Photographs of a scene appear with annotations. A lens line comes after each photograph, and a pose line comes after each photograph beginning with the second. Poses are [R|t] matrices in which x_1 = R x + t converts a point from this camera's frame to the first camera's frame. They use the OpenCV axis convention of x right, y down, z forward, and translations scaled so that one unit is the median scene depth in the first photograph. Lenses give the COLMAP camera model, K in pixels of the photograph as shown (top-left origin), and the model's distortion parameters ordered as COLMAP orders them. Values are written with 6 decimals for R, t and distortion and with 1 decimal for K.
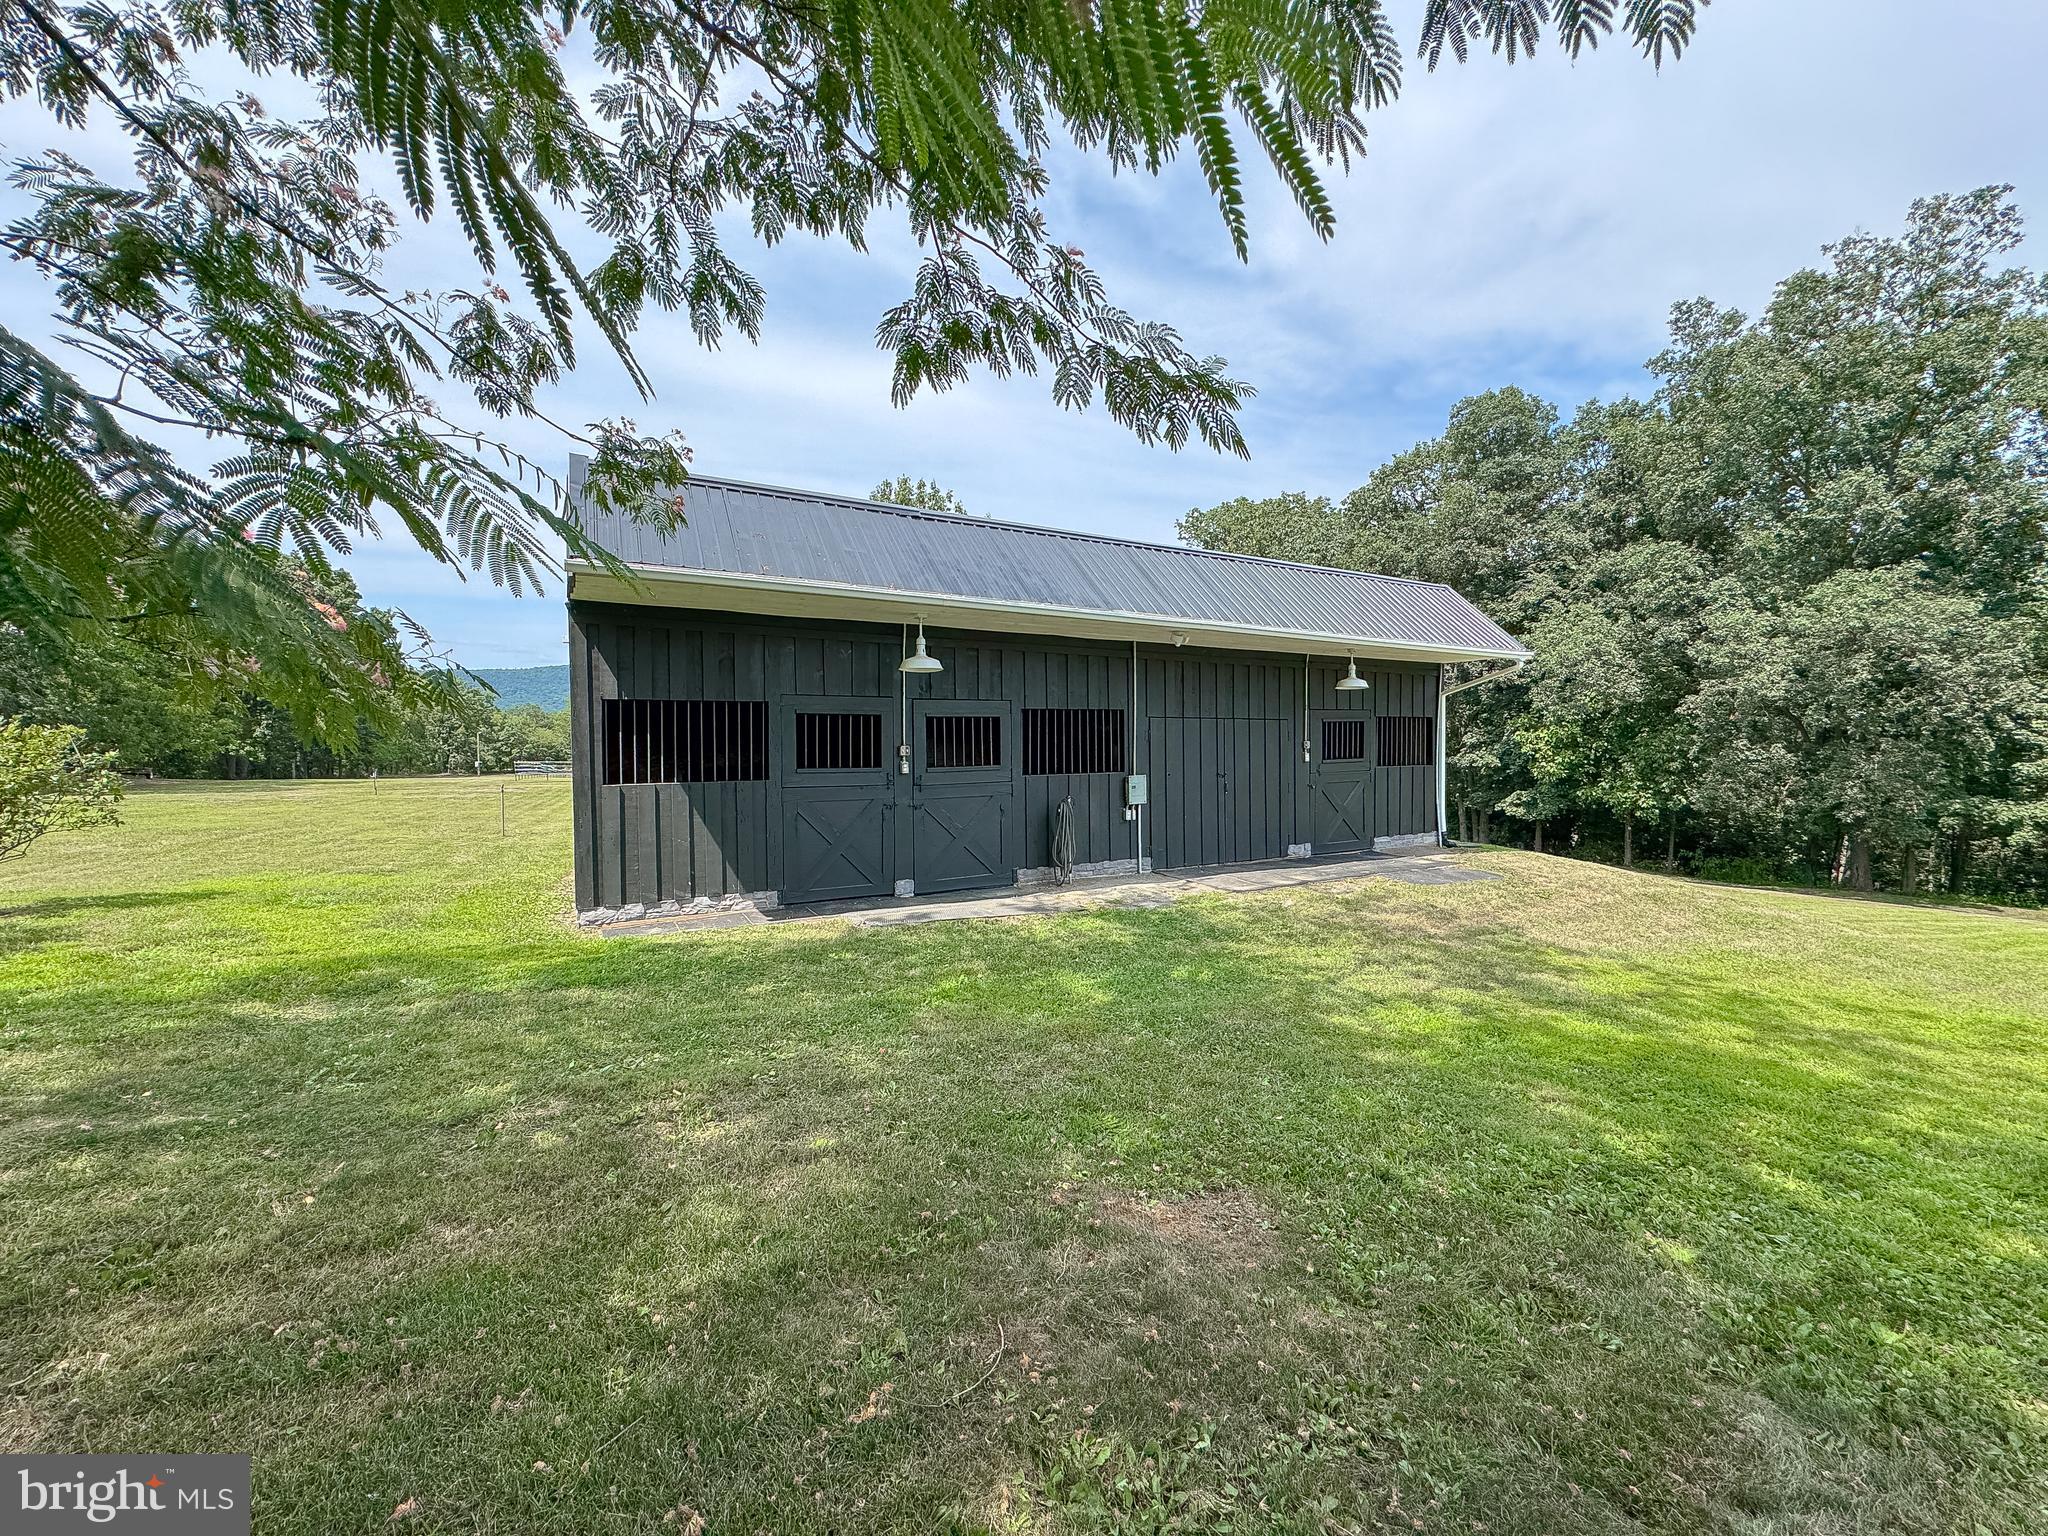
lens RADIAL K [[824.9, 0, 1024.0], [0, 824.9, 768.0], [0, 0, 1]] dist [-0.001519, -0.000387]
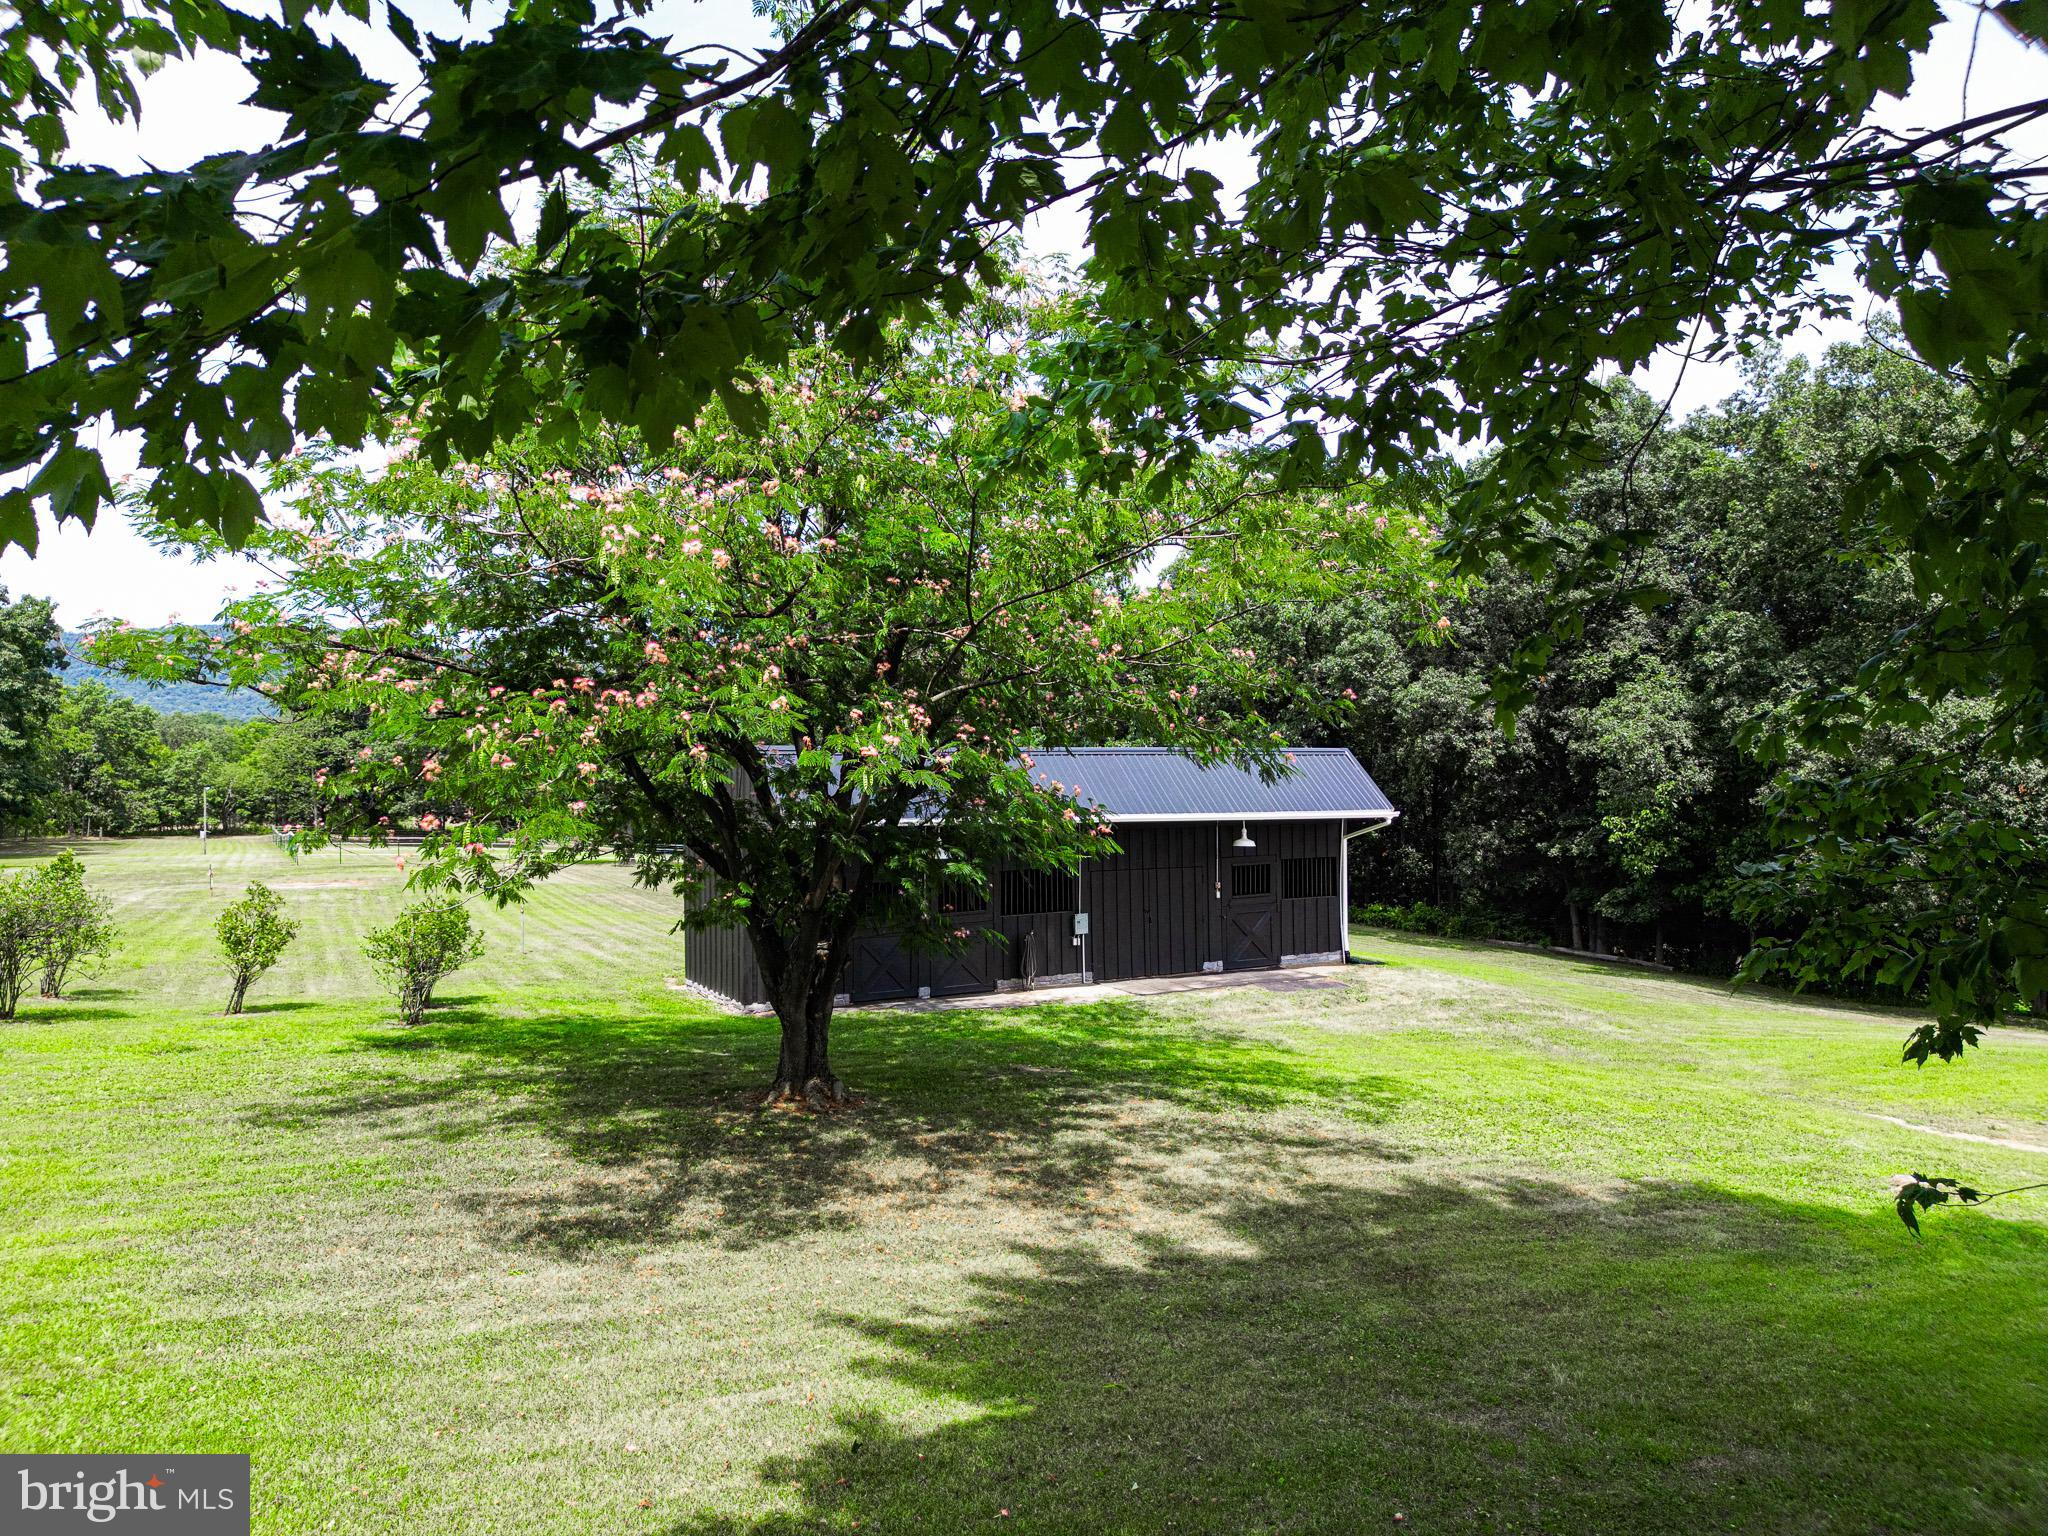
lens RADIAL K [[1427.3, 0, 1024.0], [0, 1427.3, 768.0], [0, 0, 1]] dist [0.048022, 0.000096]
pose [[0.999841, 0.002951, 0.017611, -0.005189], [-0.002404, 0.999518, -0.030957, -0.140527], [-0.017693, 0.030910, 0.999366, -1.244500]]
